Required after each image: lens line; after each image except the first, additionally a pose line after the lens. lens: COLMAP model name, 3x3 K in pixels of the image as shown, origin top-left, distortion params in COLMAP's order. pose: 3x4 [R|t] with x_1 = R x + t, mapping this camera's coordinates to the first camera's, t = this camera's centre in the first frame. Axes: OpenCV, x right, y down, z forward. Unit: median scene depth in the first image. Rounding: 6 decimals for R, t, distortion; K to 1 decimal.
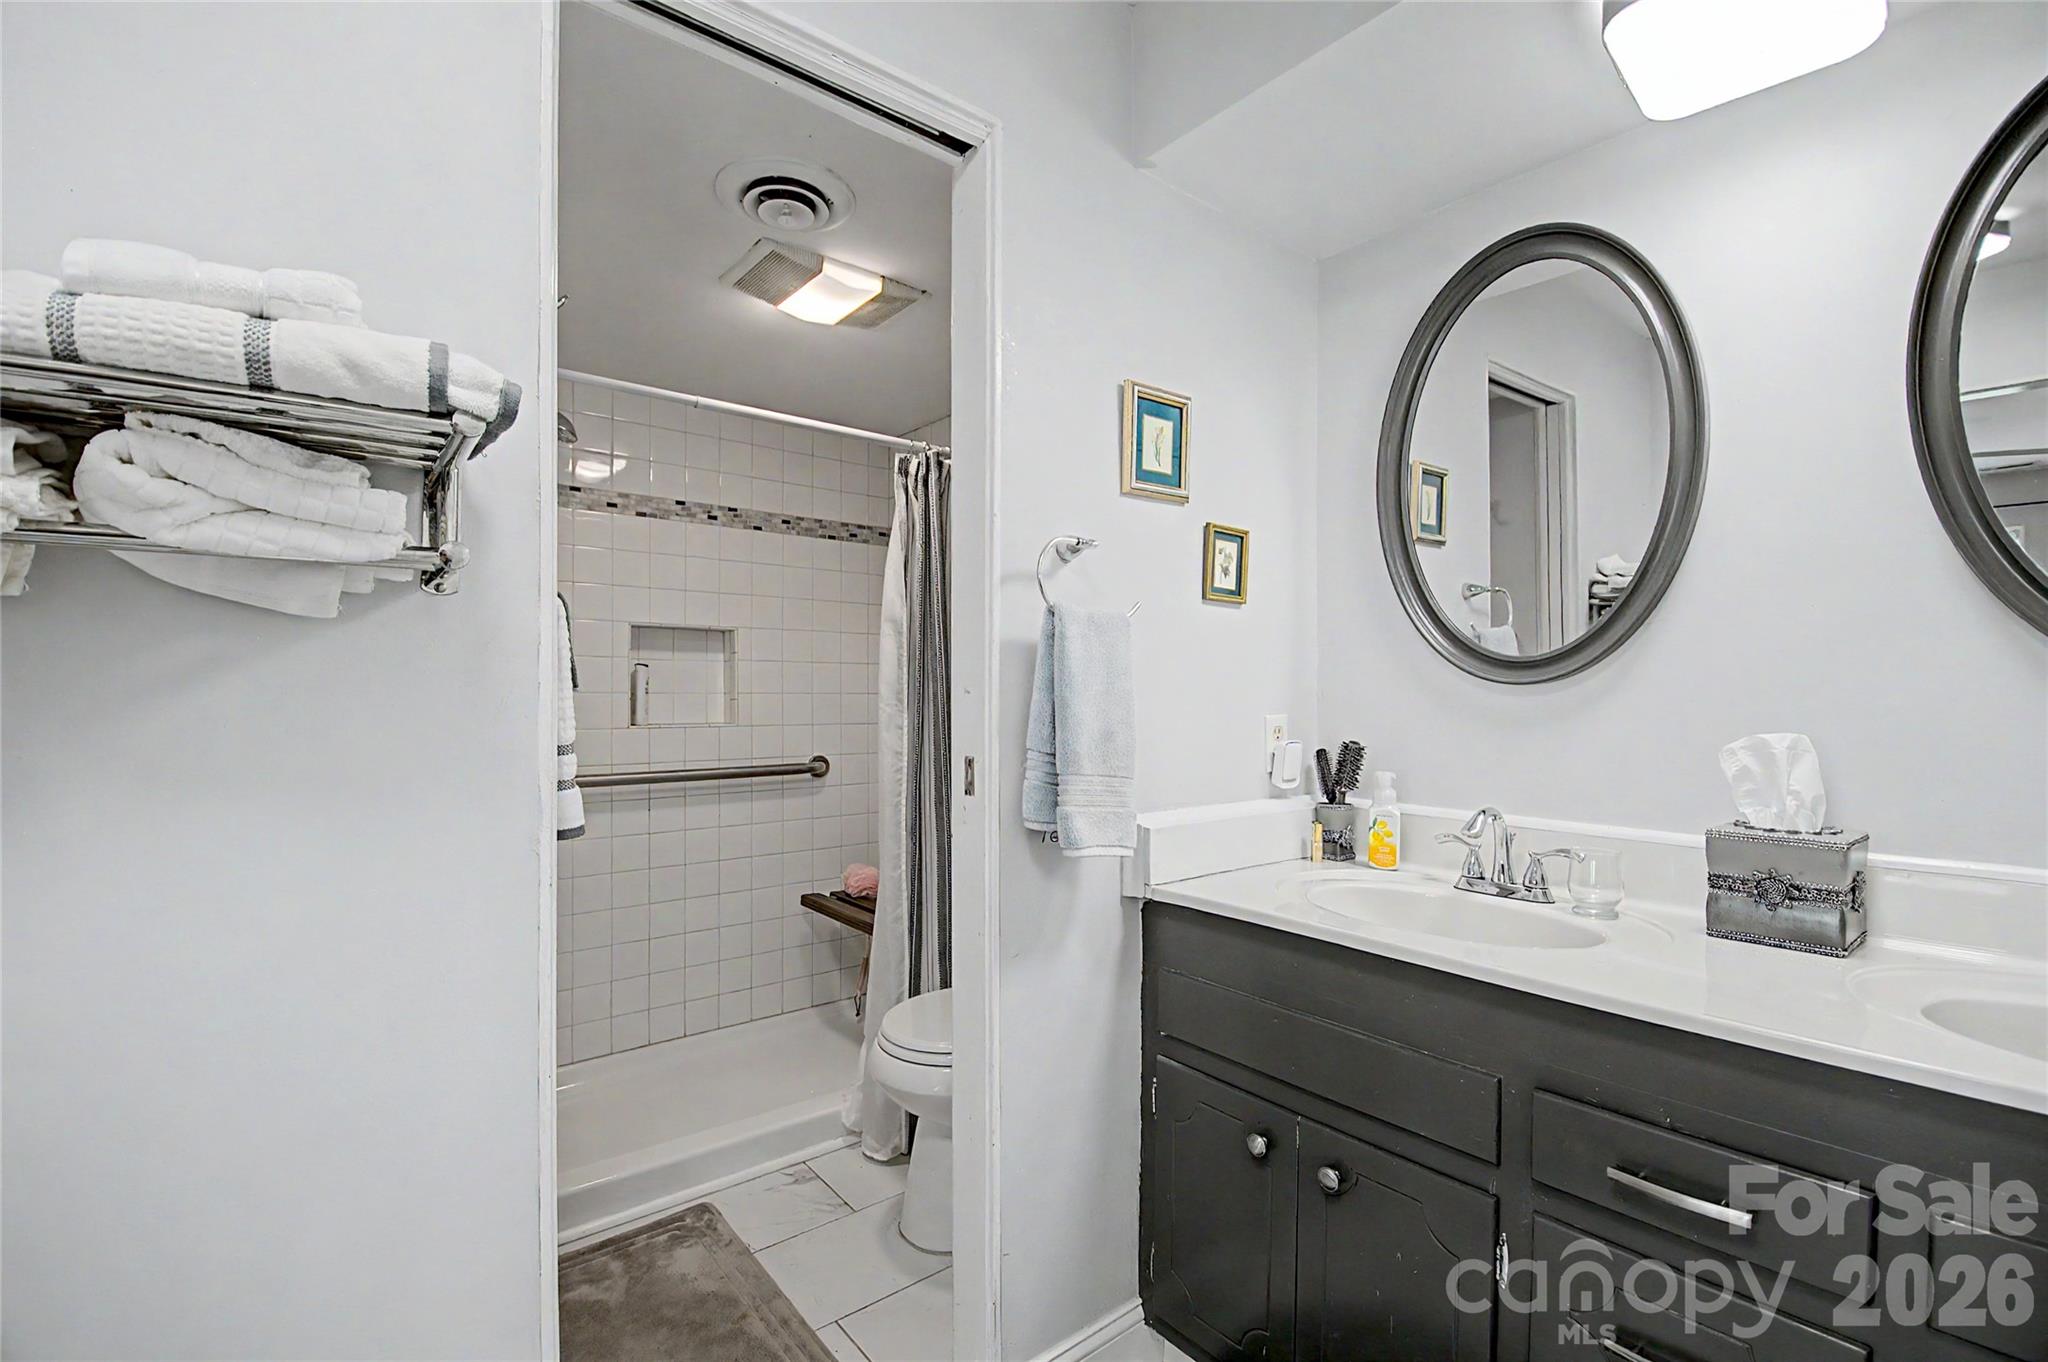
lens RADIAL K [[894.0, 0, 1022.7], [0, 894.0, 684.9], [0, 0, 1]] dist [0.001823, -0.012083]
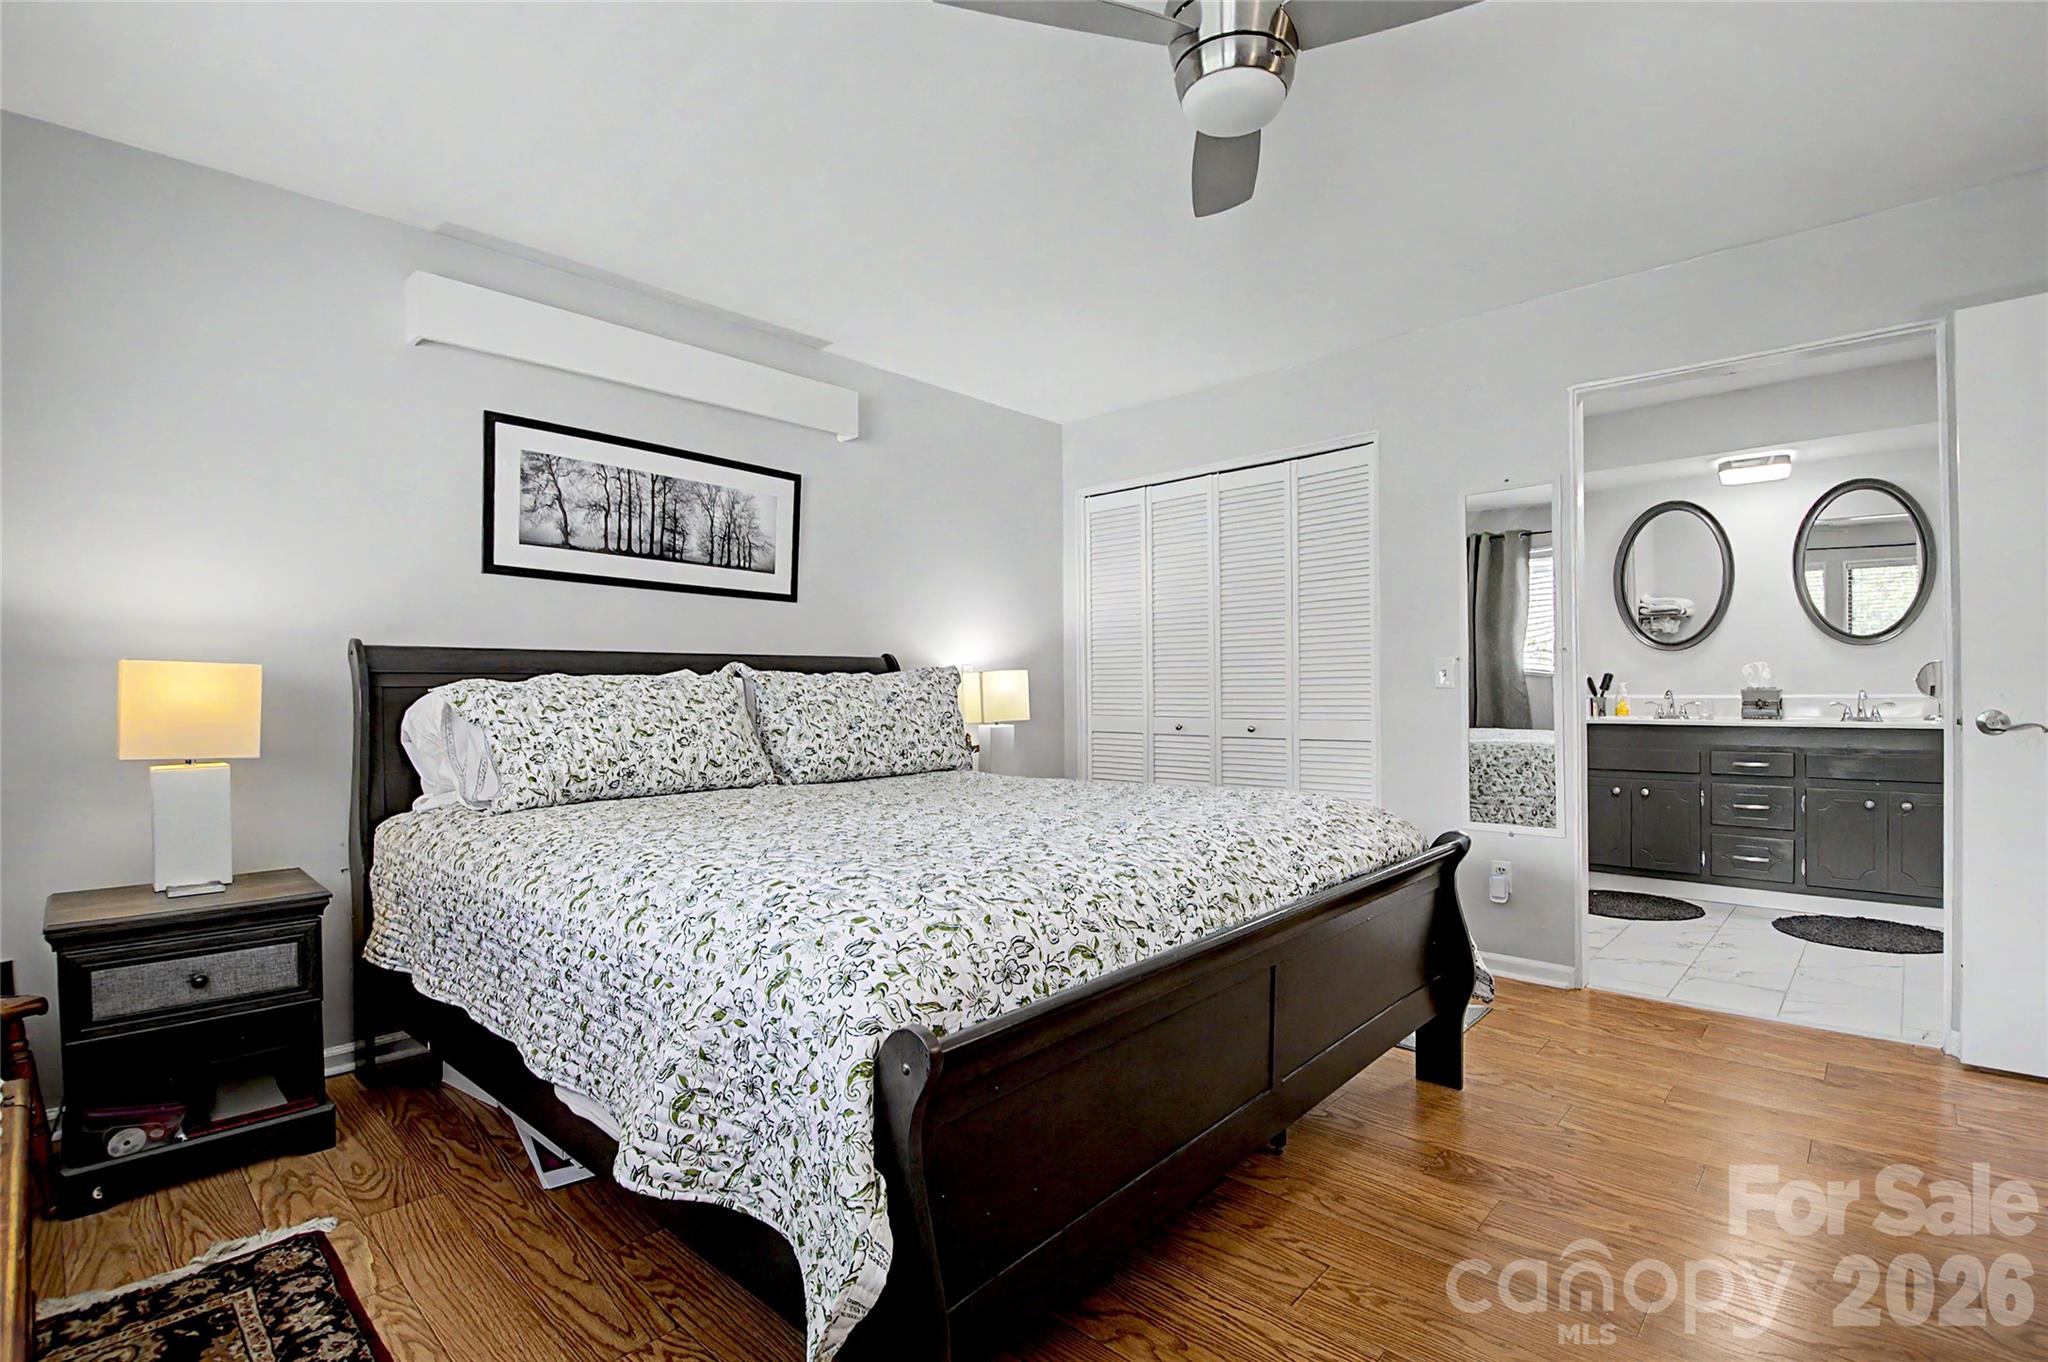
lens RADIAL K [[921.1, 0, 1024.0], [0, 921.1, 681.0], [0, 0, 1]] dist [0.000927, -0.014235]
pose [[0.992863, 0.001361, 0.119257, -2.034083], [-0.002393, 0.999961, 0.008514, 0.084177], [-0.119240, -0.008738, 0.992827, -1.856996]]
